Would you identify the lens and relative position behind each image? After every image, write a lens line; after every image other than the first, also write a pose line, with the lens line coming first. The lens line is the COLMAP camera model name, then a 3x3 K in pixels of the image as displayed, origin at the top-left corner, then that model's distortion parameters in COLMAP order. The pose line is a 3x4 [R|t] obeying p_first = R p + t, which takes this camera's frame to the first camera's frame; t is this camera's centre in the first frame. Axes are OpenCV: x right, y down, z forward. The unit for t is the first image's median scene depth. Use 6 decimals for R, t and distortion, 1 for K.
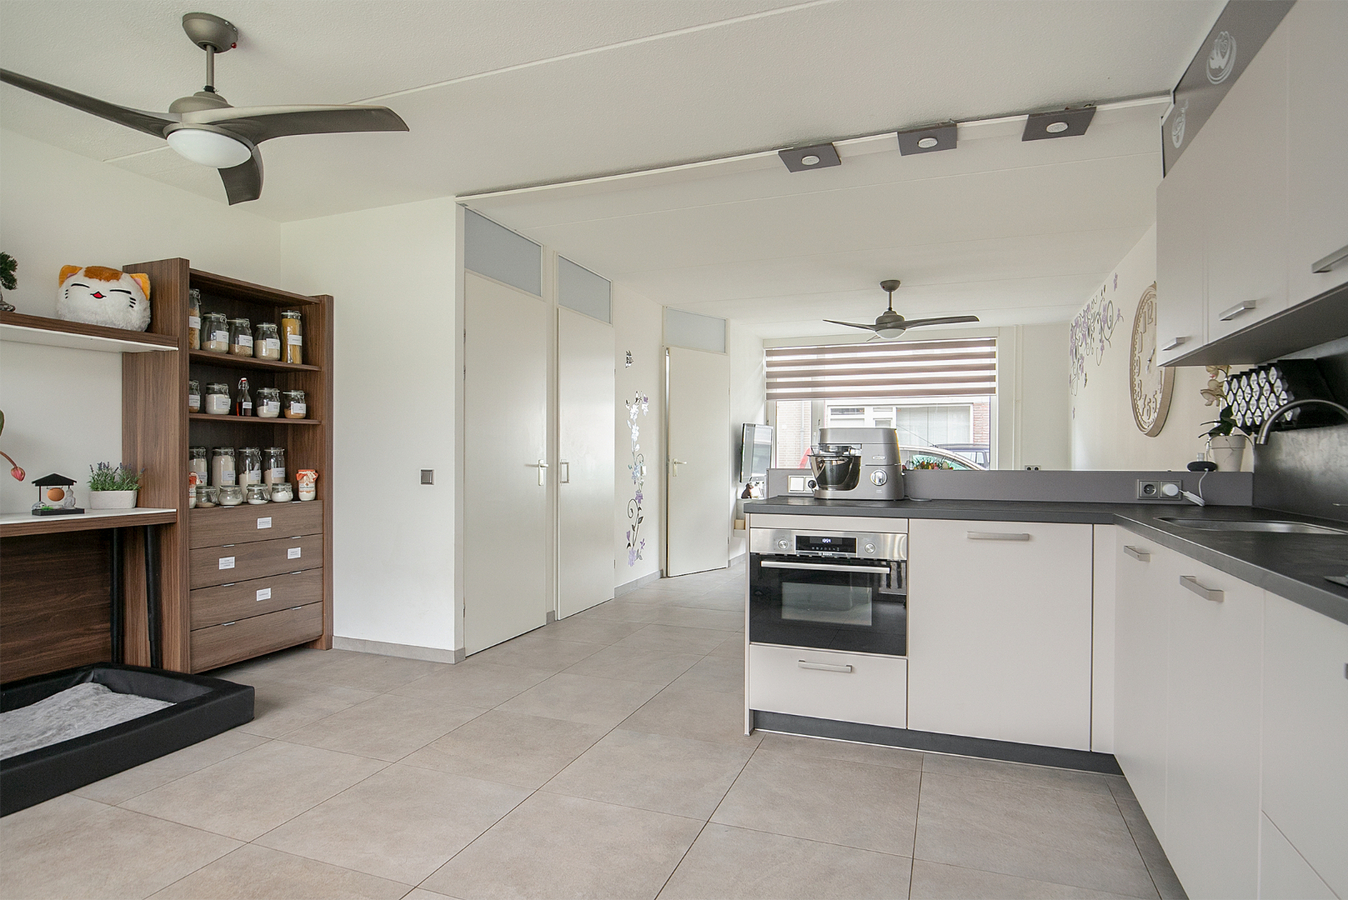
lens RADIAL K [[737.7, 0, 665.6], [0, 737.7, 468.0], [0, 0, 1]] dist [-0.020693, 0.002352]
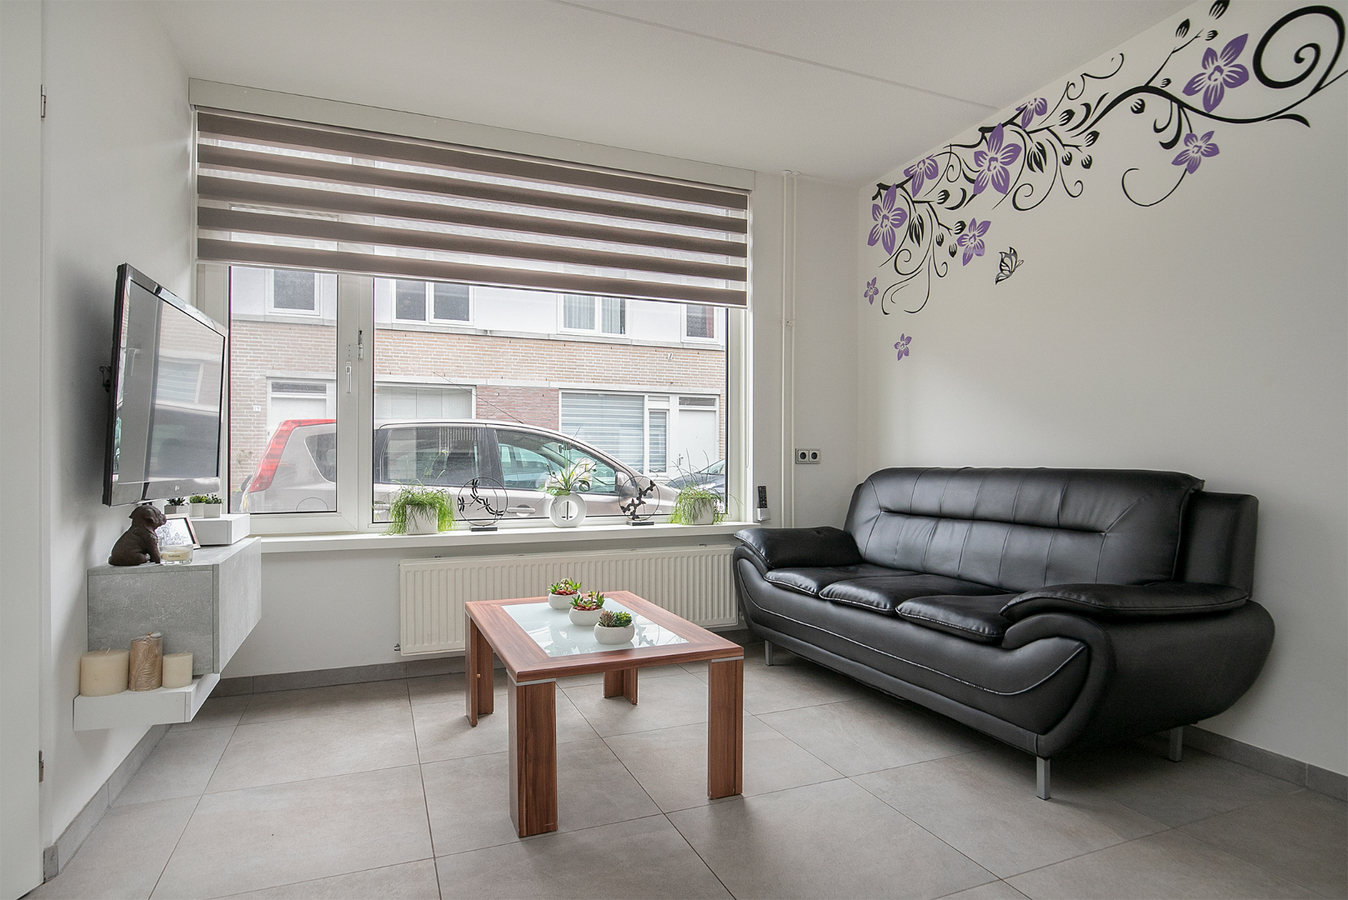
lens RADIAL K [[737.7, 0, 666.8], [0, 737.7, 466.5], [0, 0, 1]] dist [-0.020693, 0.002352]
pose [[0.727342, -0.004379, 0.686262, 0.062086], [0.012006, 0.999908, -0.006344, 0.009614], [-0.686171, 0.012854, 0.727327, 0.610479]]
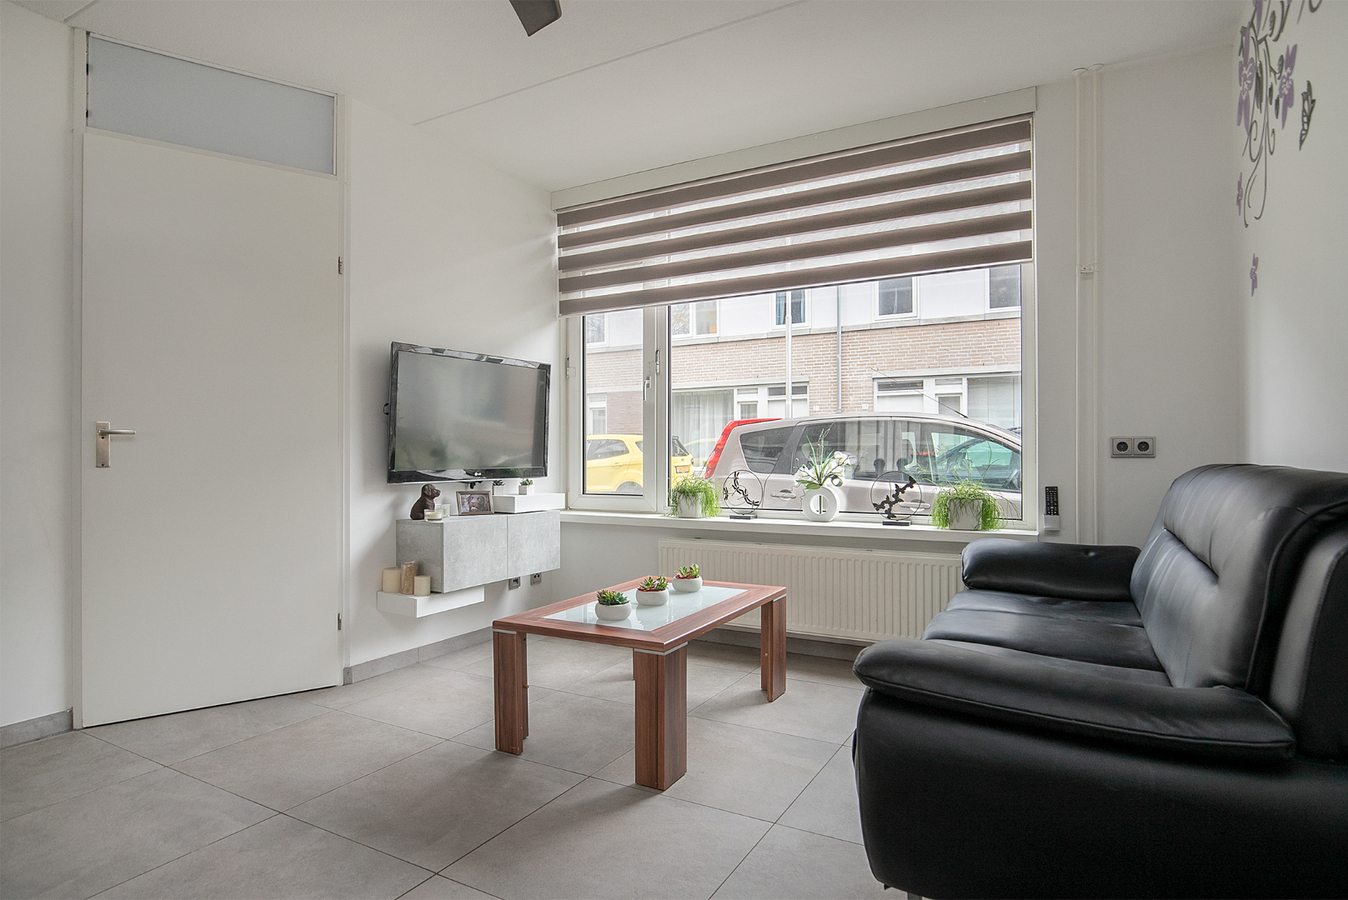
lens RADIAL K [[737.7, 0, 678.2], [0, 737.7, 452.7], [0, 0, 1]] dist [-0.020693, 0.002352]
pose [[0.990365, -0.004051, -0.138420, 0.285626], [0.001370, 0.999810, -0.019457, 0.009928], [0.138472, 0.019080, 0.990183, 0.530207]]
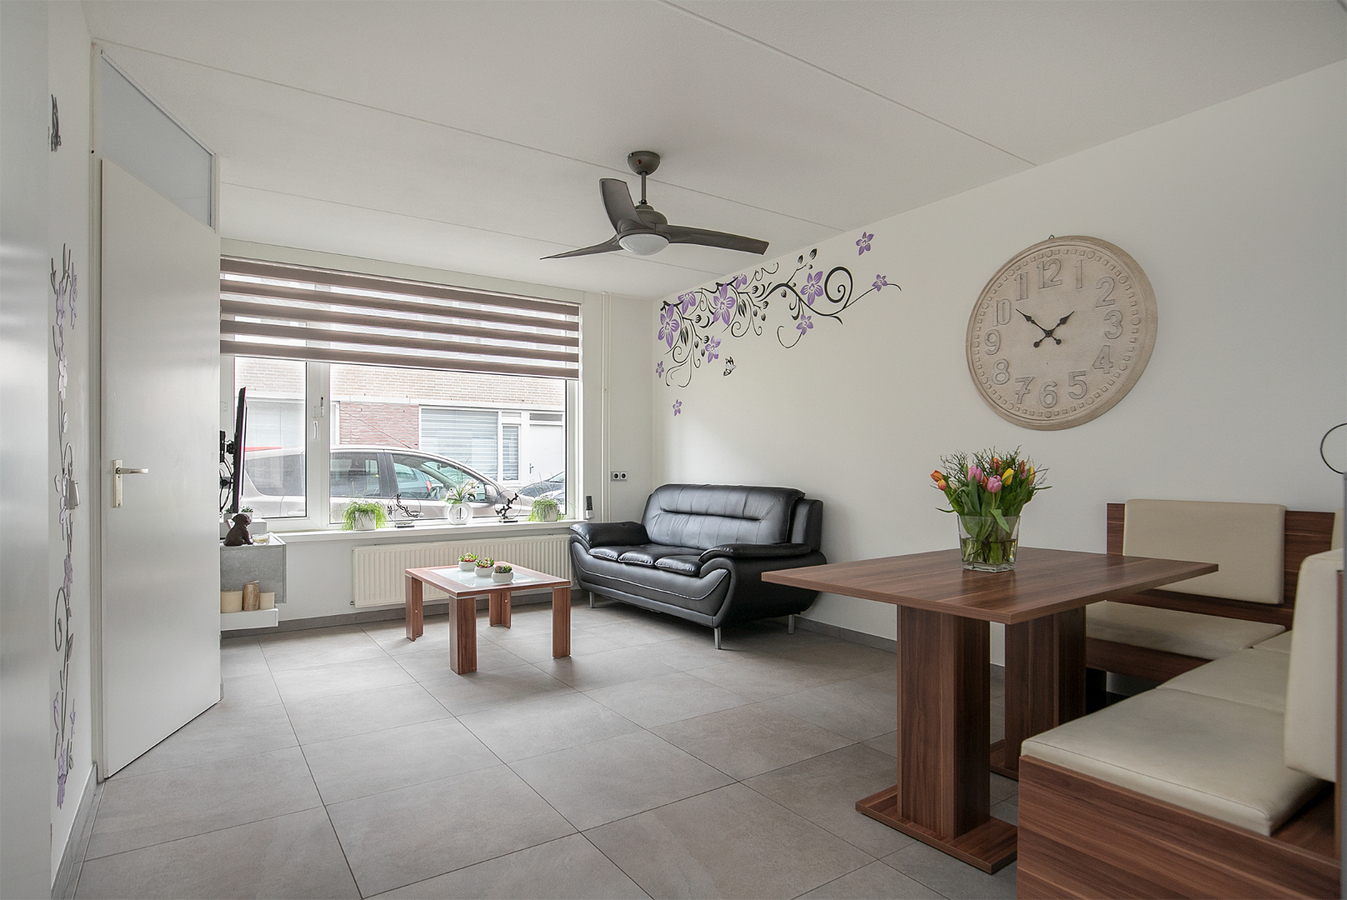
lens RADIAL K [[737.2, 0, 672.5], [0, 737.2, 461.5], [0, 0, 1]] dist [-0.020693, 0.002352]
pose [[0.567197, 0.002635, 0.823578, -0.110504], [0.016856, 0.999748, -0.014807, -0.001182], [-0.823410, 0.022281, 0.567009, 0.442346]]
